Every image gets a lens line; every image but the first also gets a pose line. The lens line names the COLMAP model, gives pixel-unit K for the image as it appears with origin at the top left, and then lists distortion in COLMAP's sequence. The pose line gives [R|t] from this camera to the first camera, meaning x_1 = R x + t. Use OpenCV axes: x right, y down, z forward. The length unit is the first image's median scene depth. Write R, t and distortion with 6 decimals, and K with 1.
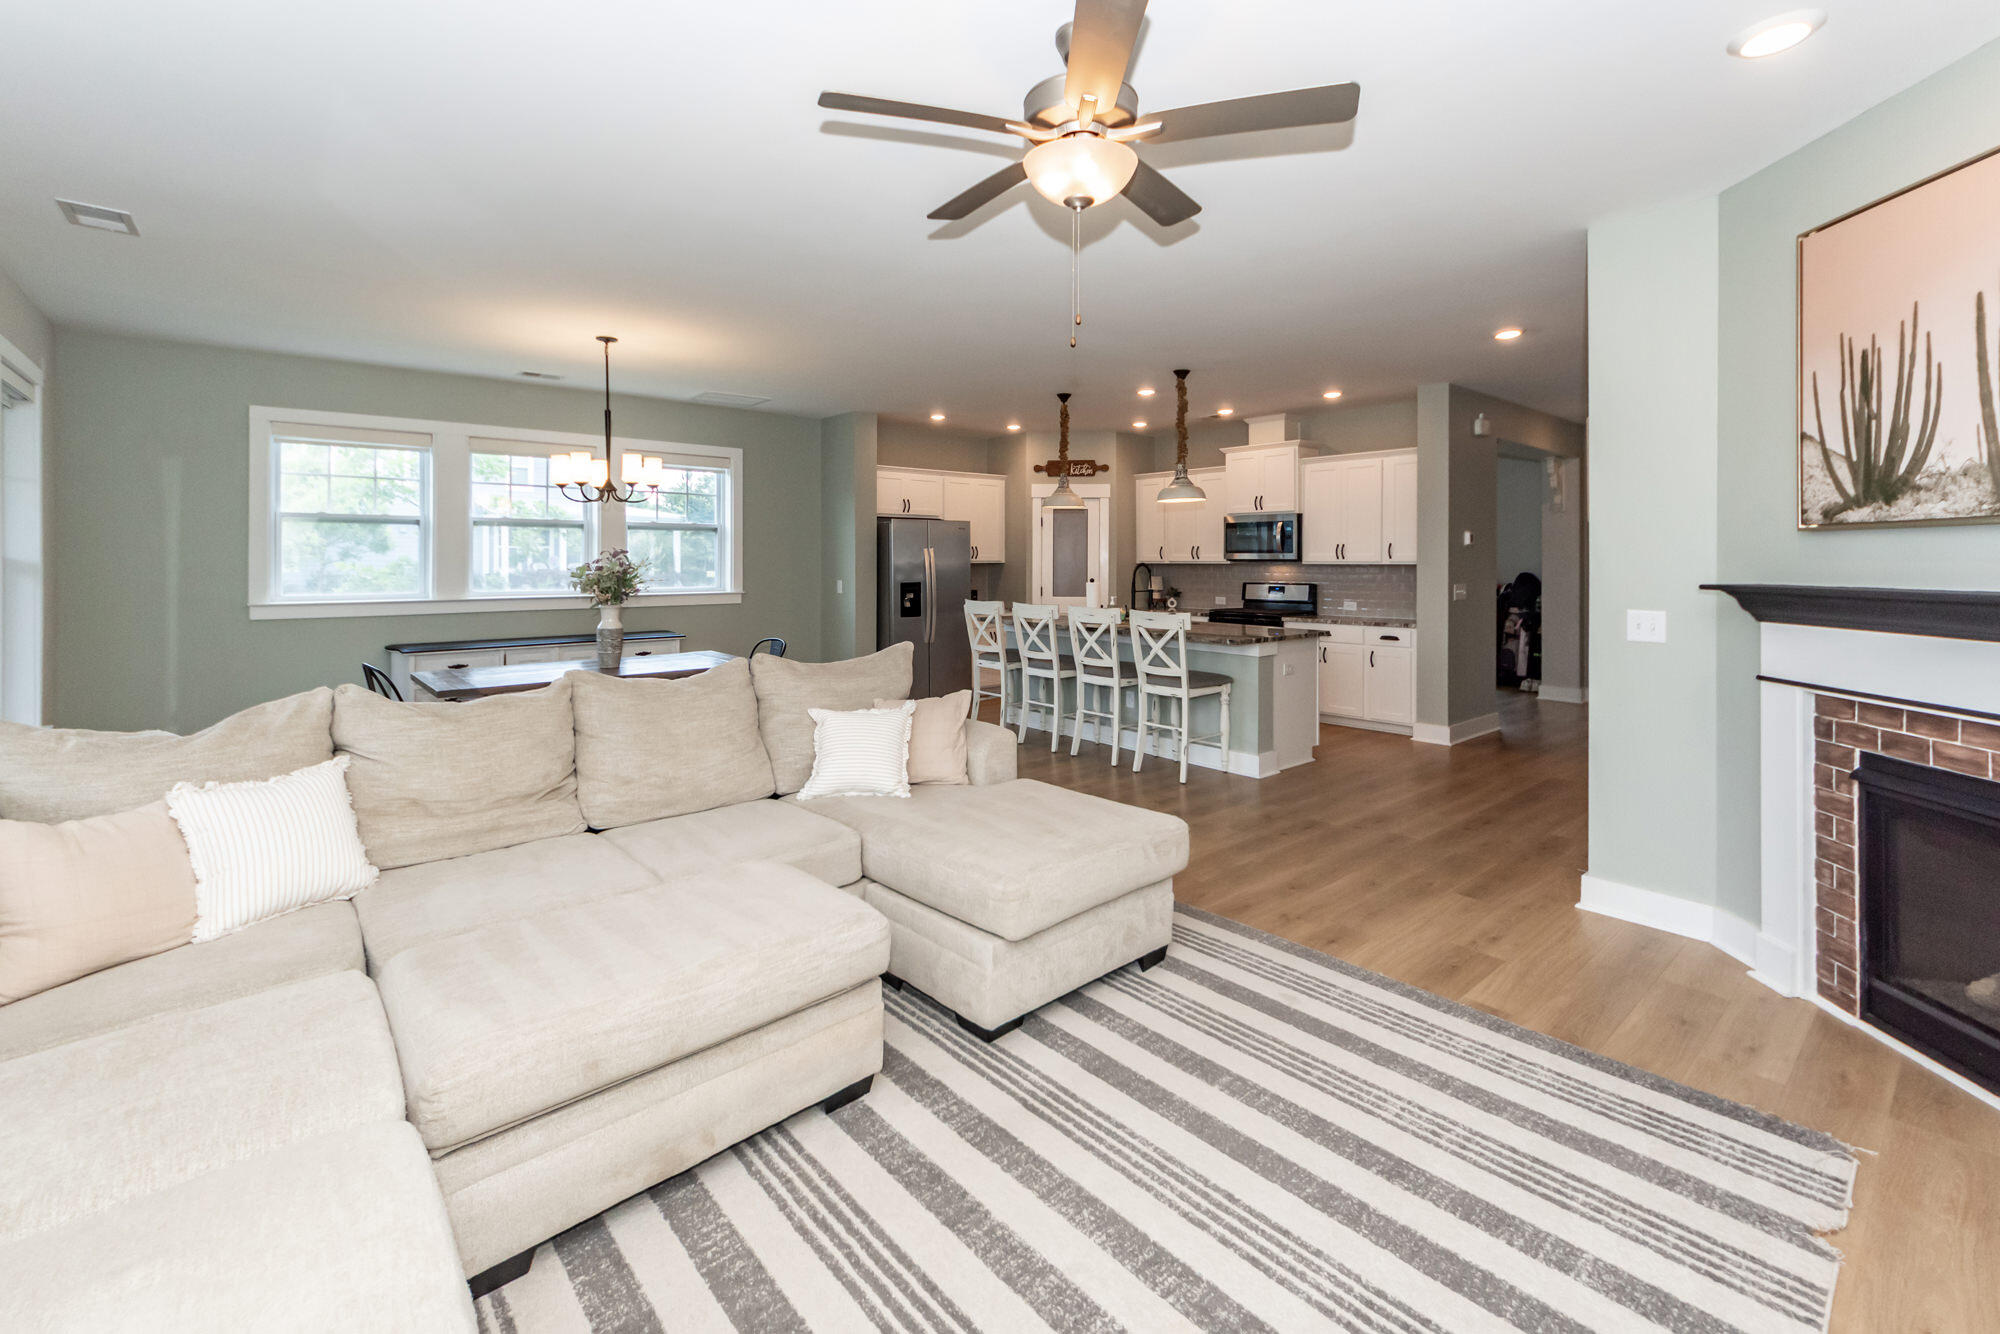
lens RADIAL K [[827.3, 0, 970.0], [0, 827.3, 557.8], [0, 0, 1]] dist [-0.003430, 0.001103]
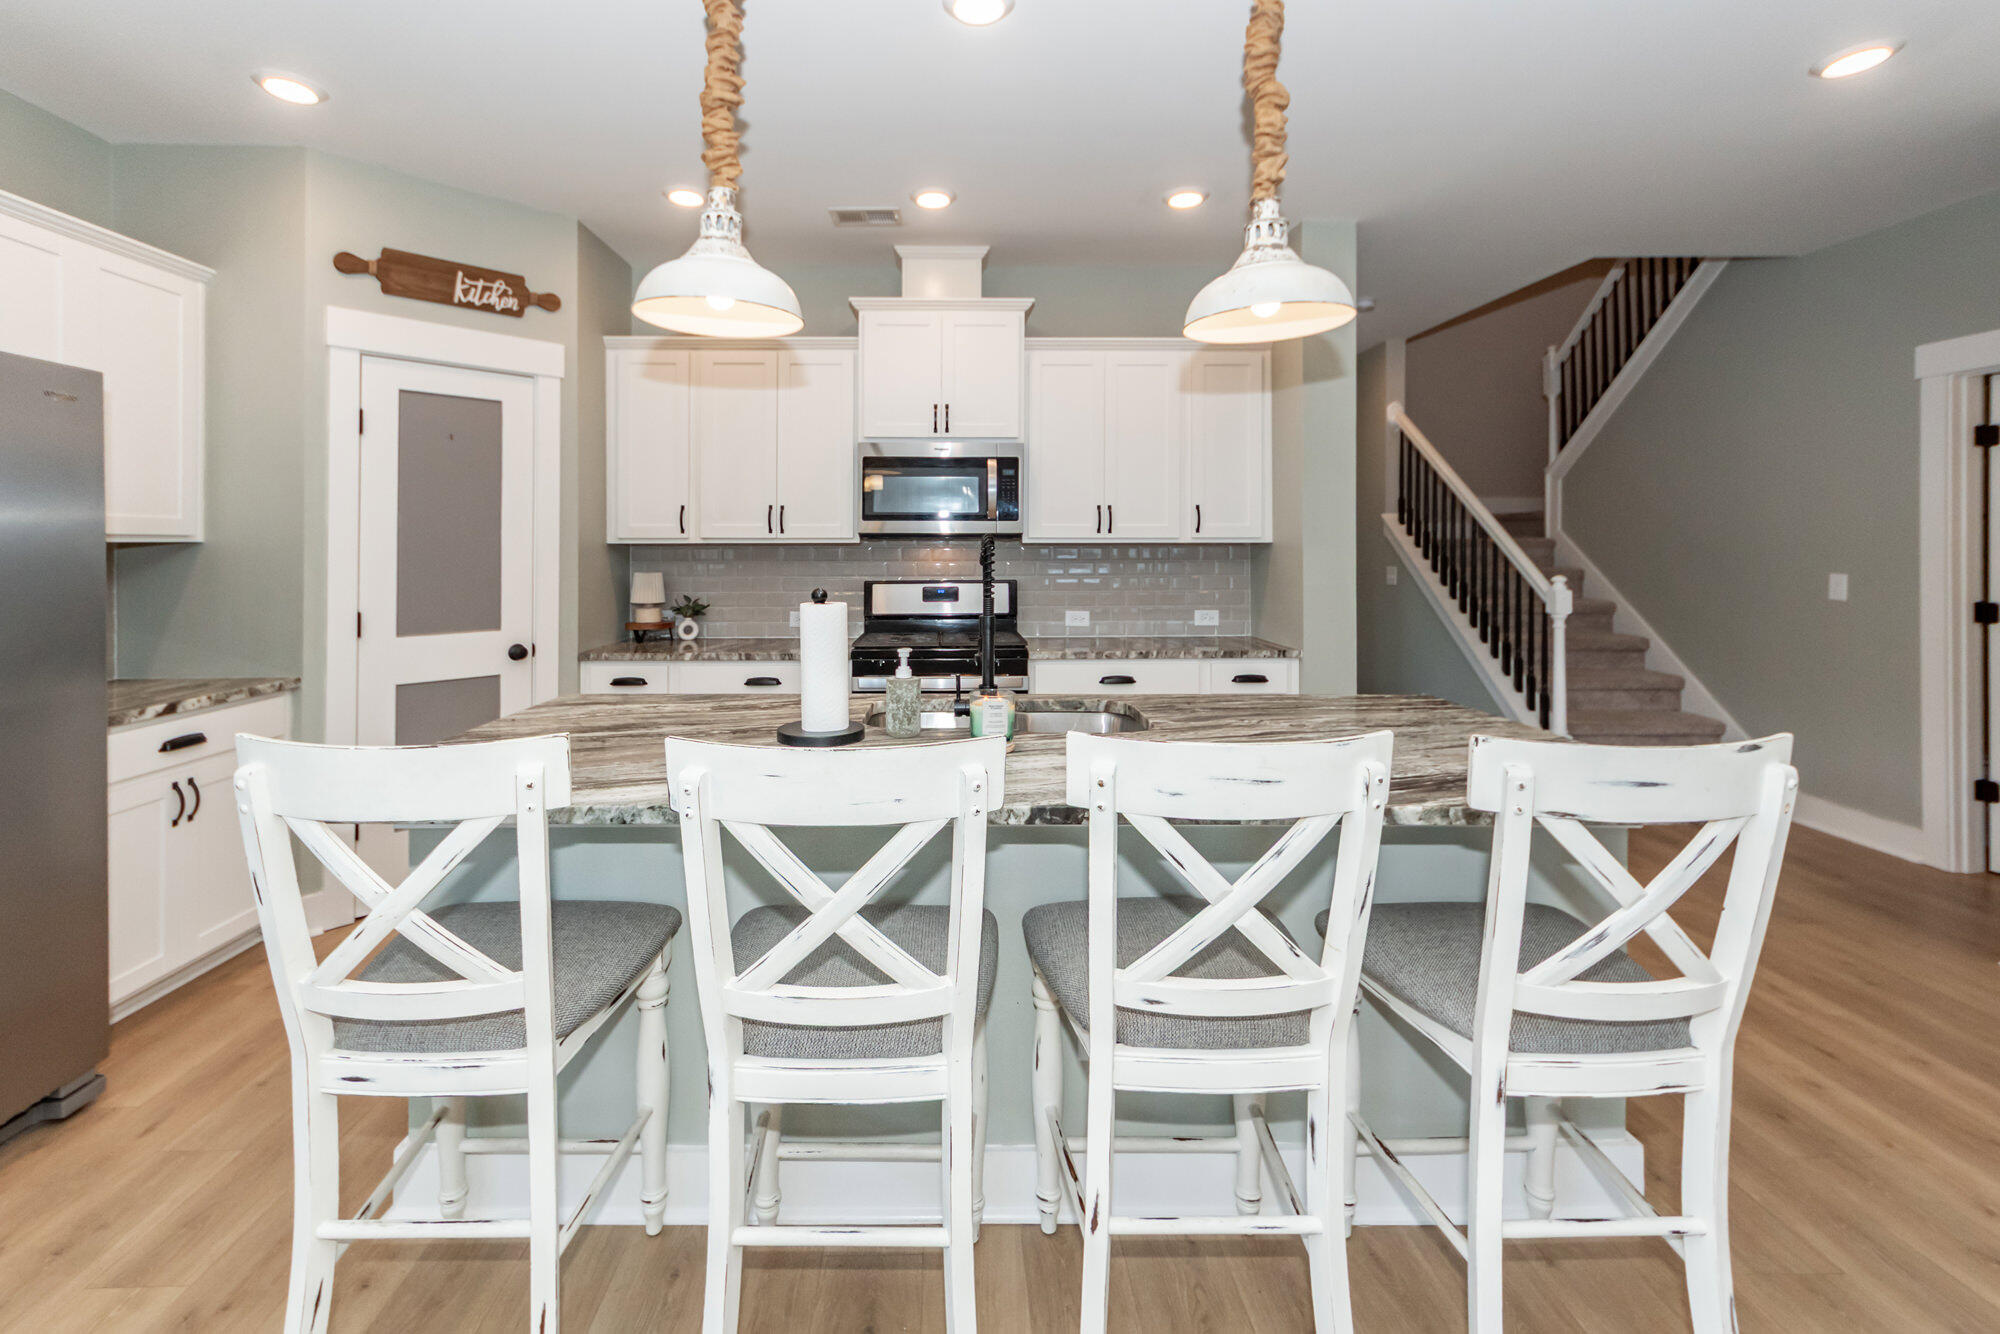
lens RADIAL K [[883.5, 0, 955.1], [0, 883.5, 549.8], [0, 0, 1]] dist [-0.004523, -0.000104]
pose [[0.626588, -0.004162, 0.779340, -0.054148], [-0.001166, 0.999980, 0.006278, 0.008610], [-0.779350, -0.004842, 0.626570, 0.717702]]
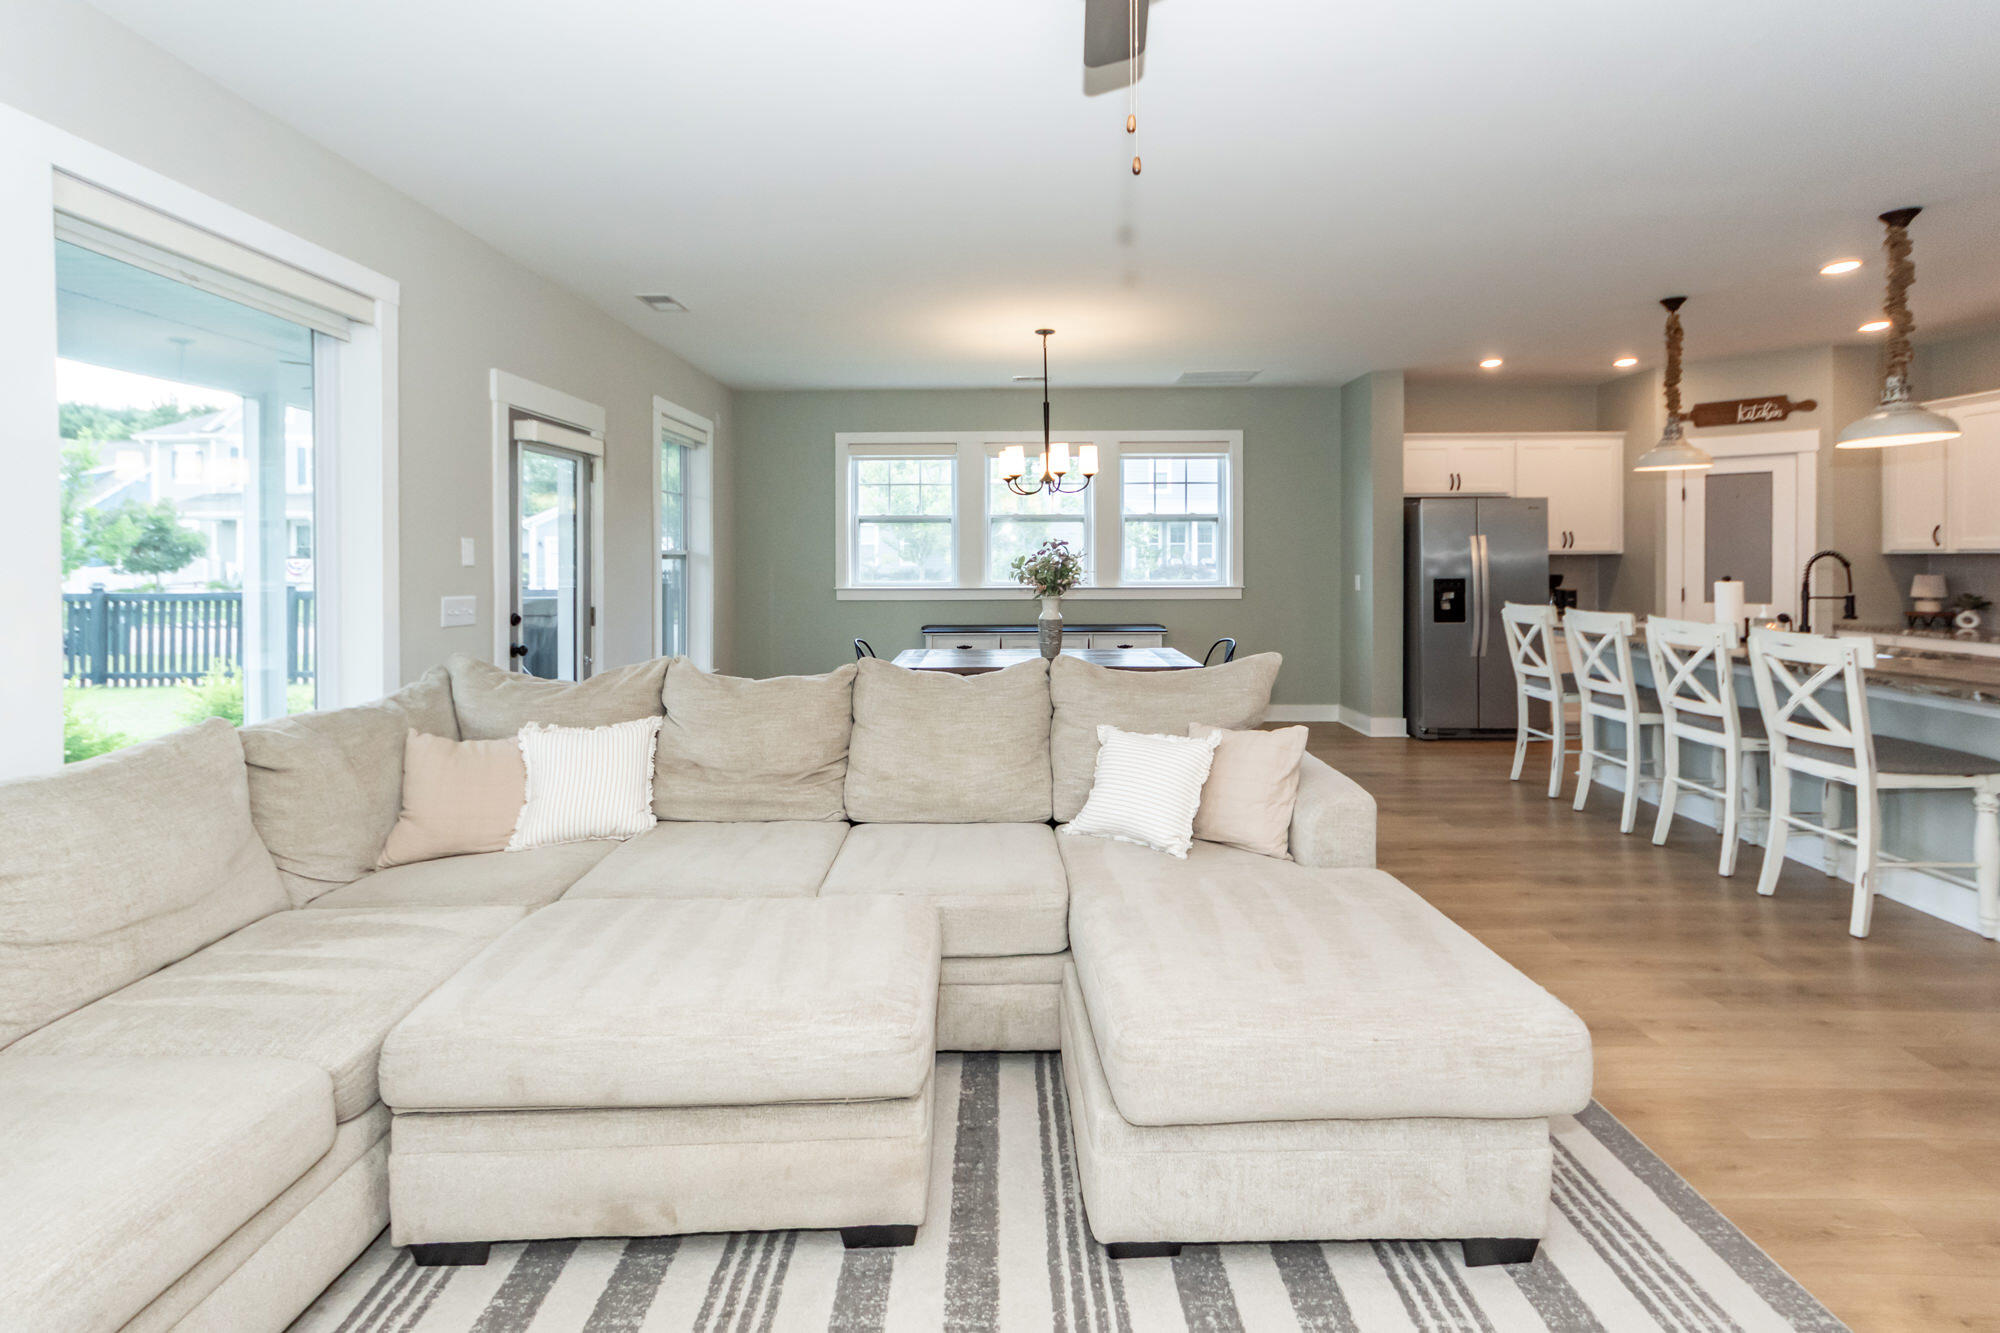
lens RADIAL K [[827.3, 0, 1022.0], [0, 827.3, 559.6], [0, 0, 1]] dist [-0.003430, 0.001103]
pose [[0.768728, -0.001636, -0.639574, 0.126788], [0.006554, 0.999964, 0.005320, 0.005081], [0.639542, -0.008281, 0.768711, 0.141951]]
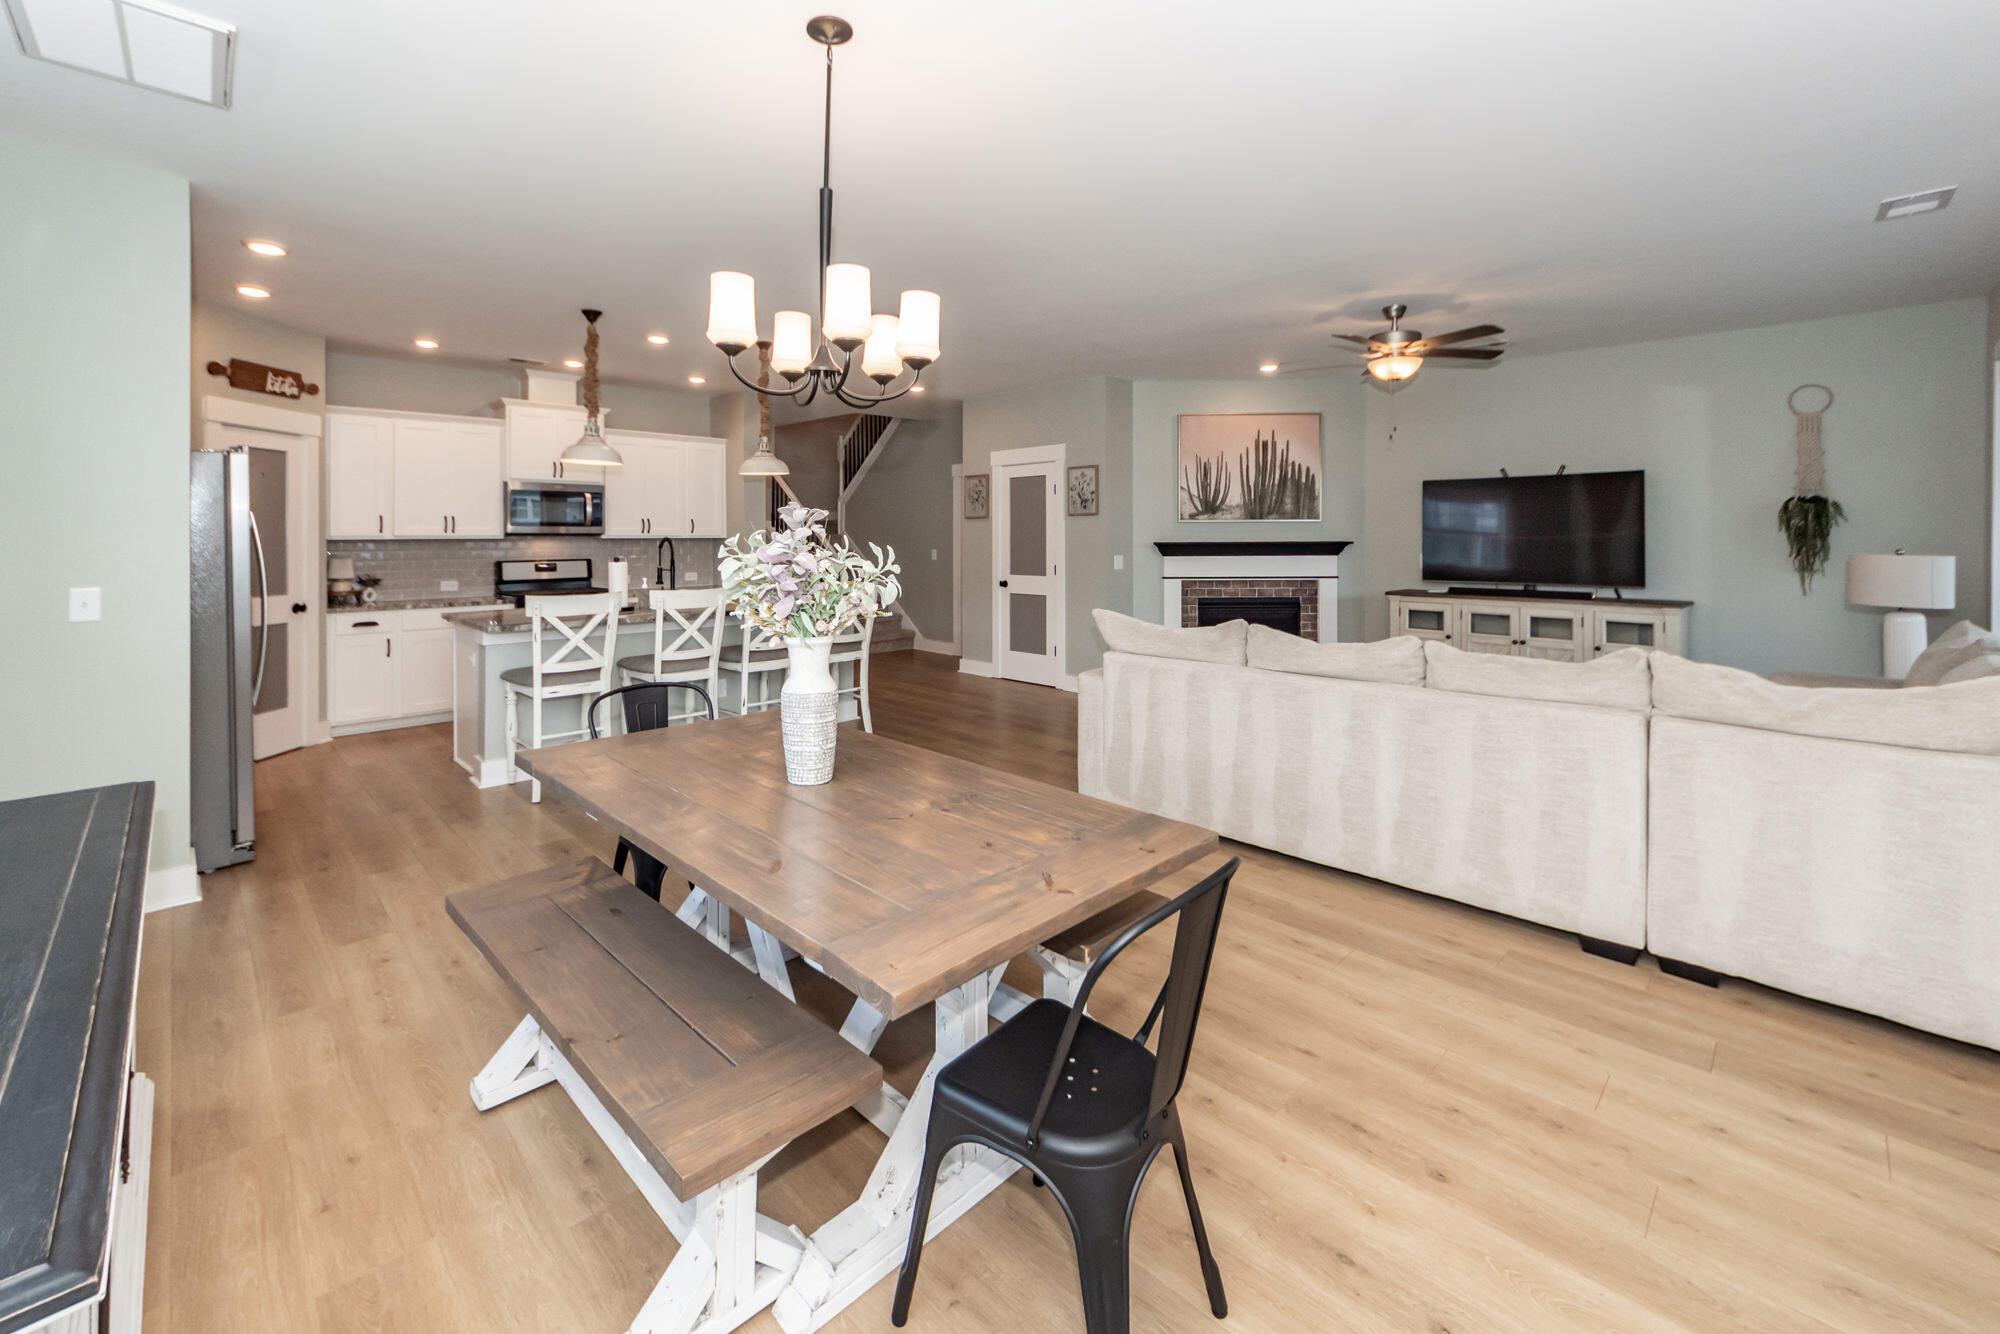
lens RADIAL K [[827.3, 0, 956.4], [0, 827.3, 534.0], [0, 0, 1]] dist [-0.003430, 0.001103]
pose [[-0.049794, -0.000998, 0.998759, -0.603396], [-0.000779, 0.999999, 0.000960, 0.001644], [-0.998759, -0.000730, -0.049794, 0.662368]]
